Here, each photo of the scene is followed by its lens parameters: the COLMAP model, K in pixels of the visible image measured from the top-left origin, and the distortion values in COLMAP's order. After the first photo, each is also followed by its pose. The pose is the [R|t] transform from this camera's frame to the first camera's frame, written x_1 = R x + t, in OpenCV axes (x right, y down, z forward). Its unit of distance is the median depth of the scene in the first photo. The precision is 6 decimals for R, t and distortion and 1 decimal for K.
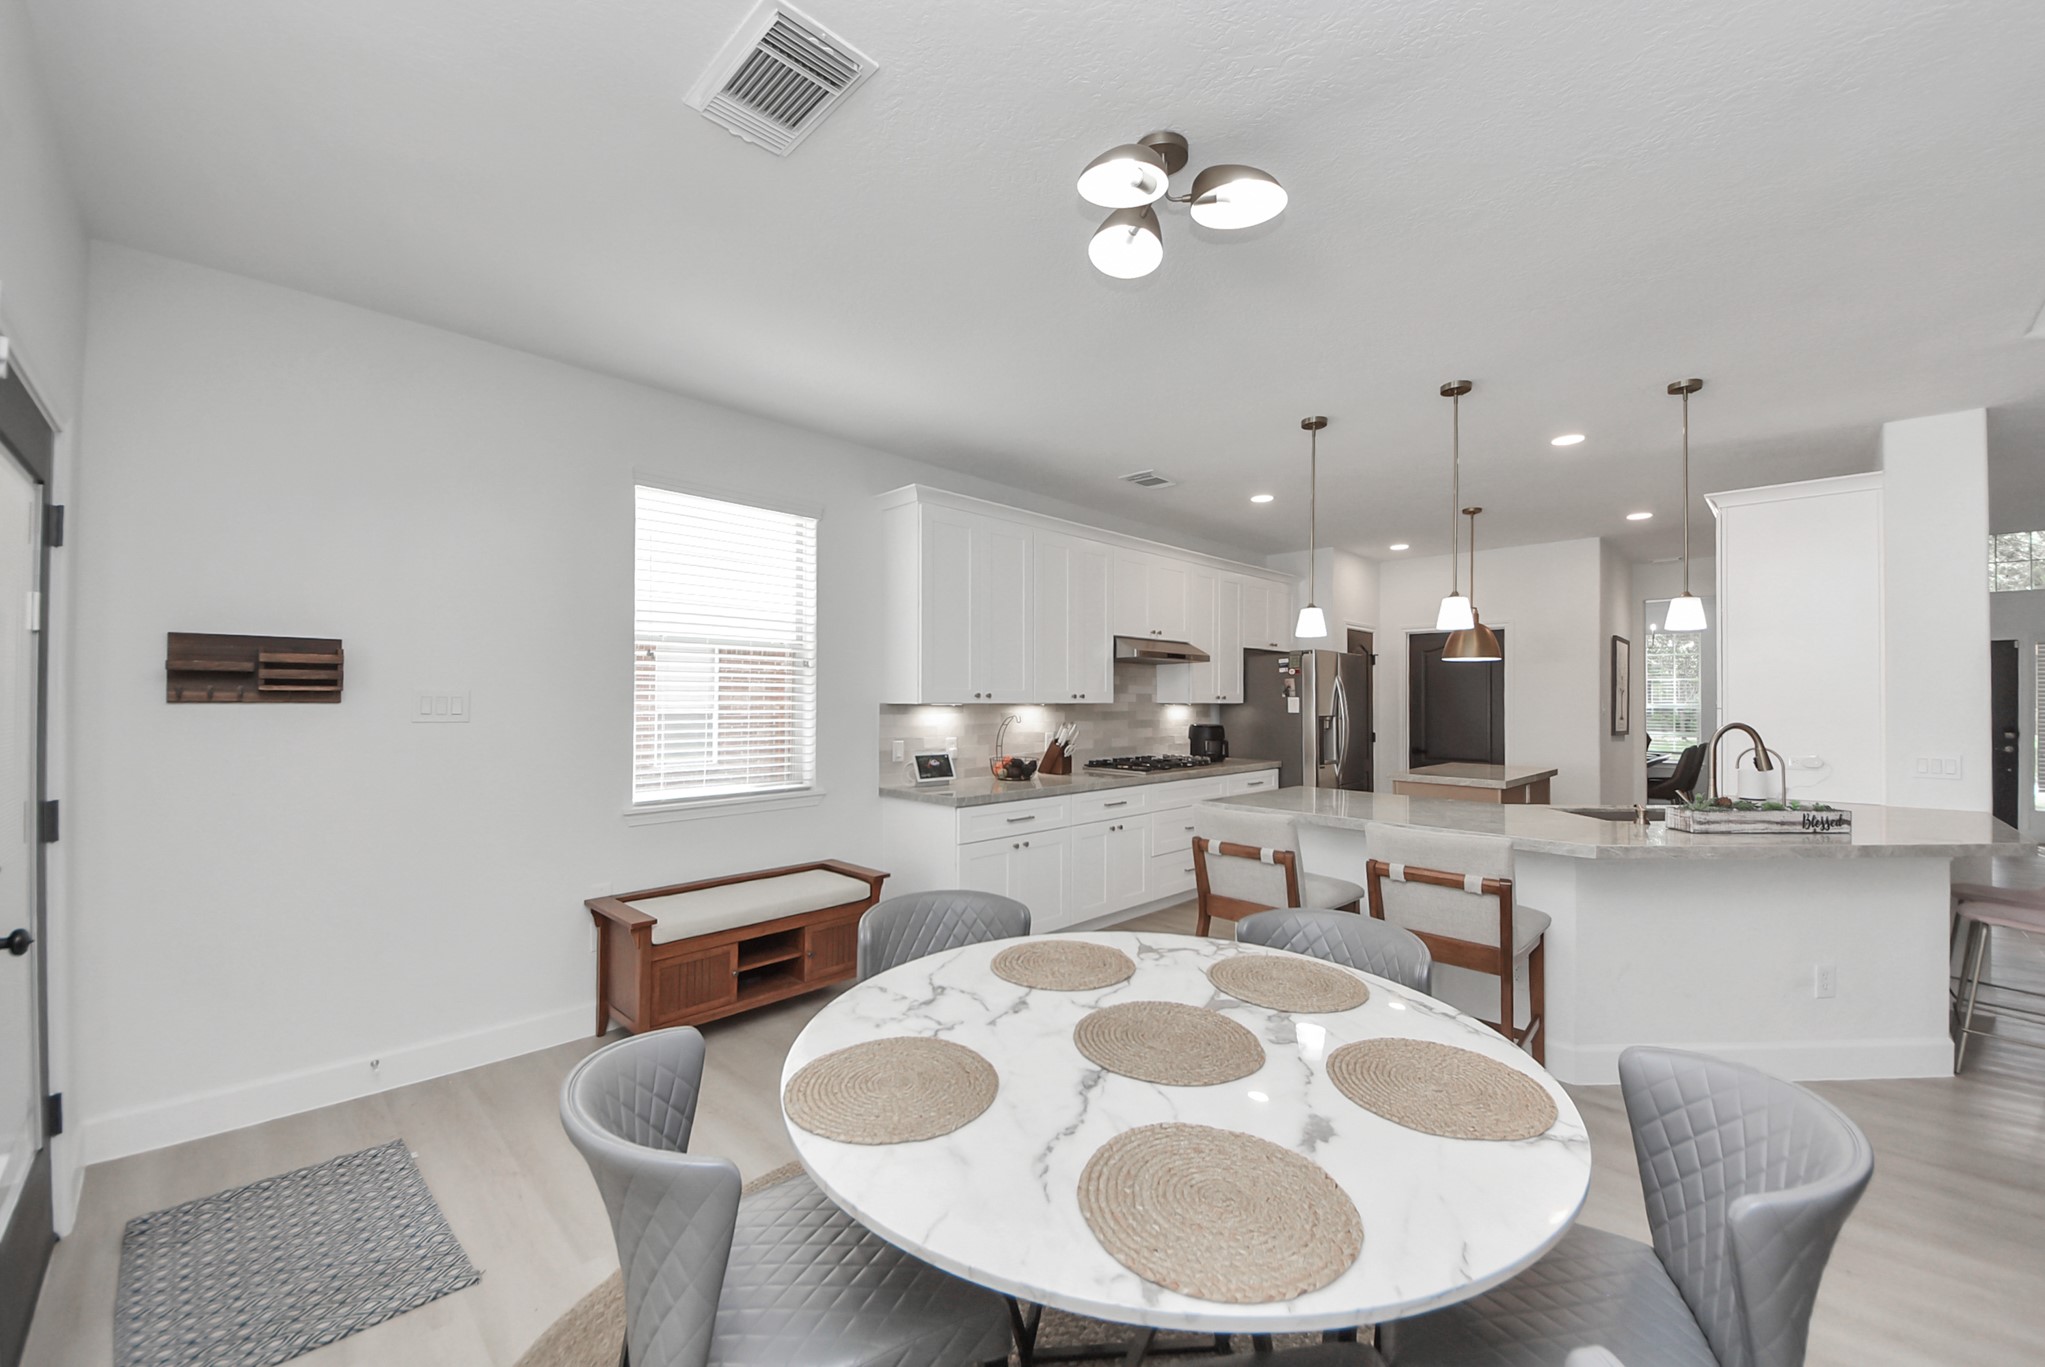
lens RADIAL K [[756.9, 0, 1022.5], [0, 756.9, 683.5], [0, 0, 1]] dist [-0.000074, -0.000002]
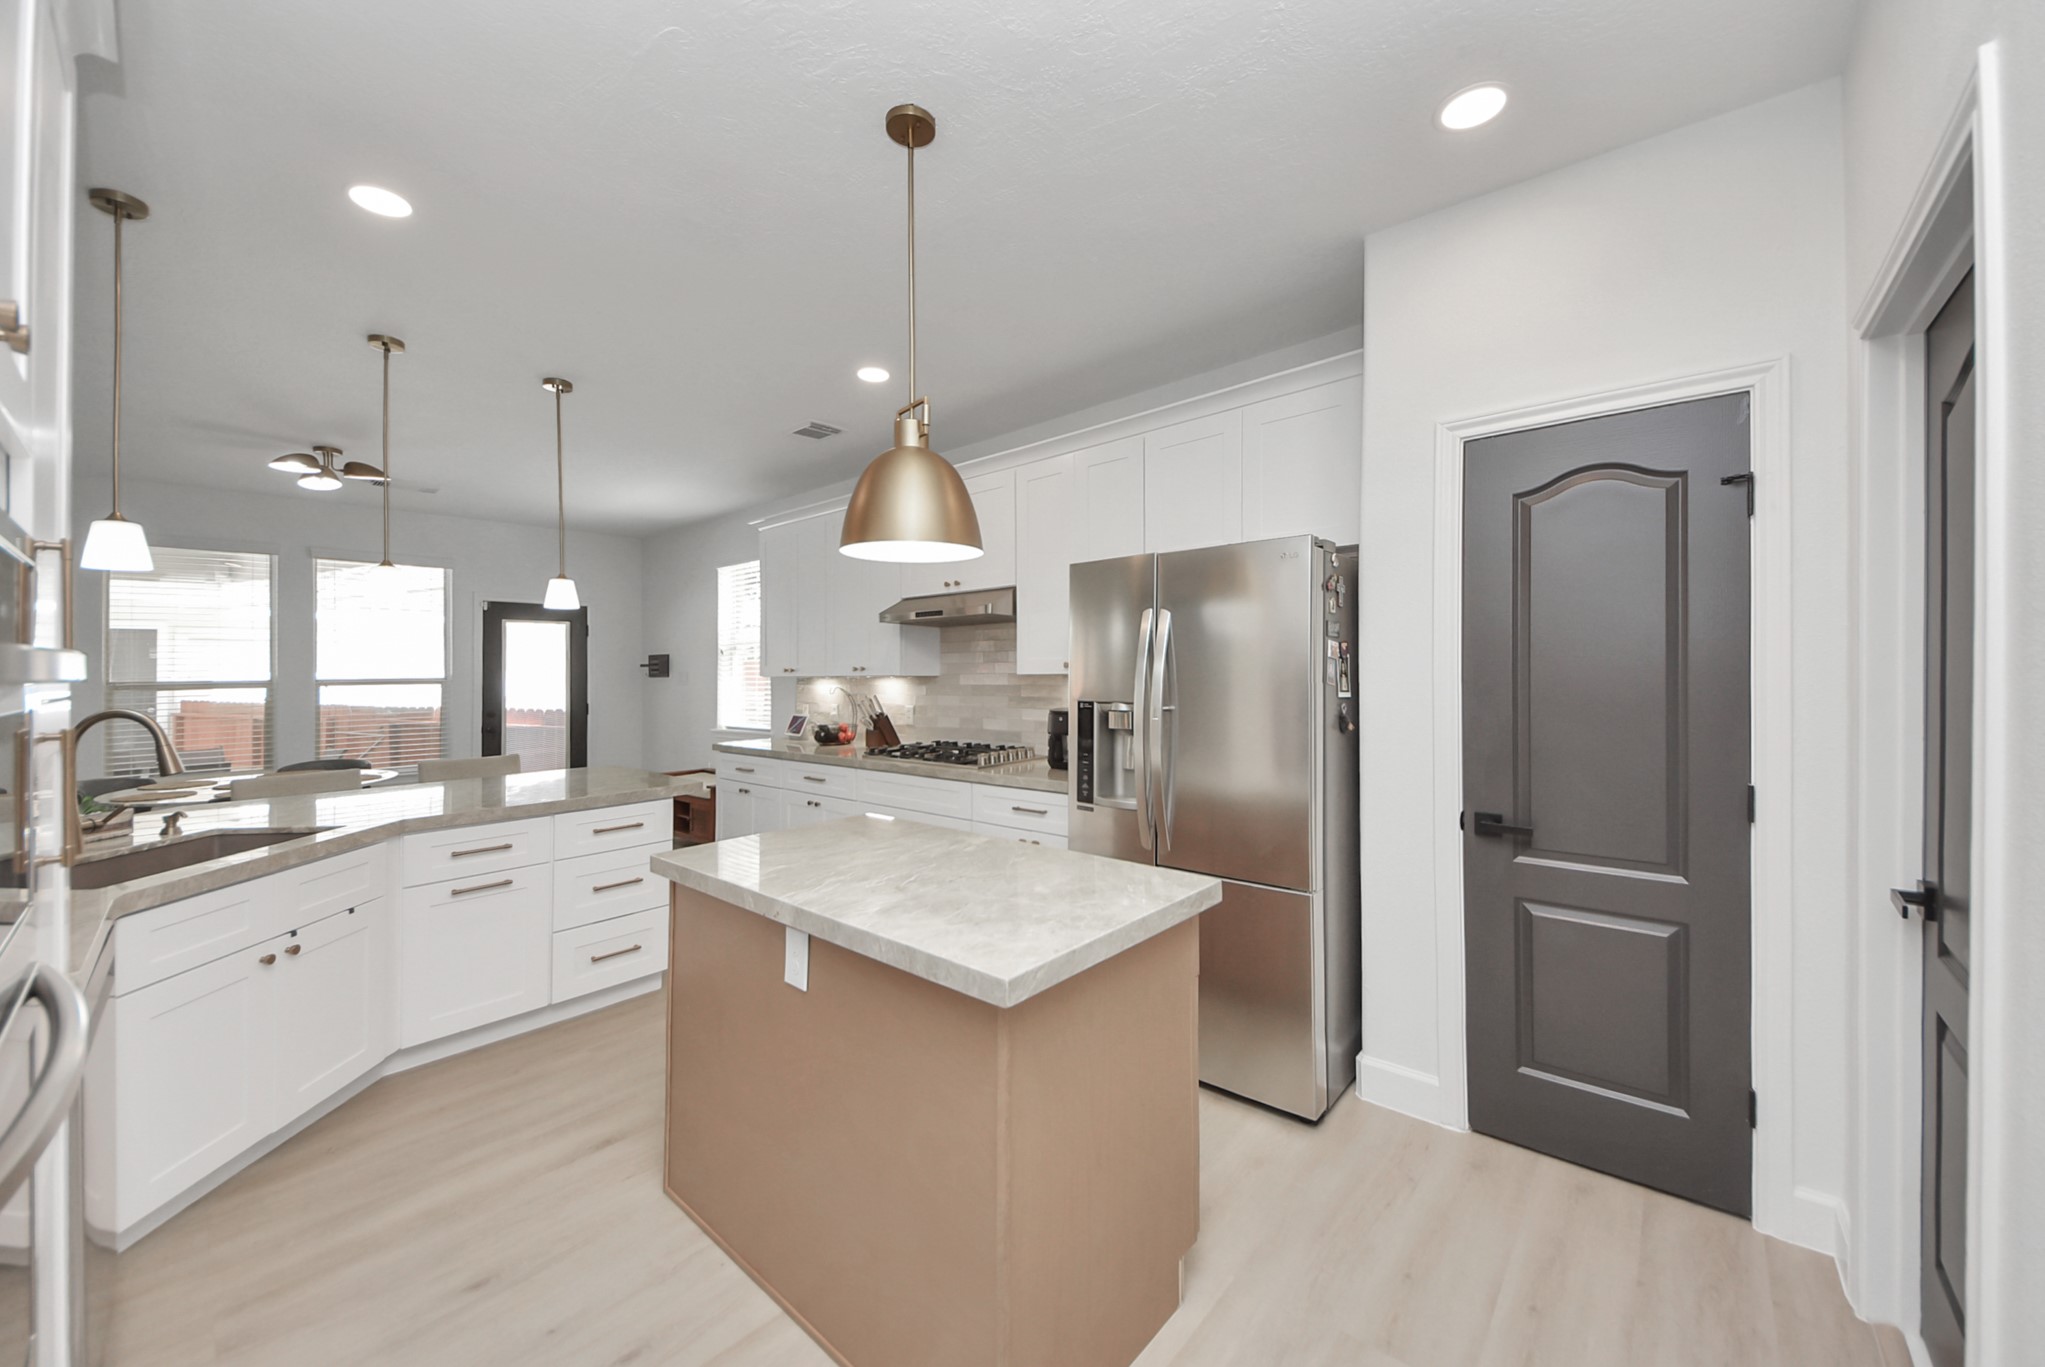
lens RADIAL K [[756.9, 0, 1022.5], [0, 756.9, 683.5], [0, 0, 1]] dist [-0.000074, -0.000002]
pose [[0.027750, -0.011242, -0.999552, 0.986889], [0.011999, 0.999868, -0.010912, 0.047841], [0.999543, -0.011691, 0.027881, 1.097901]]
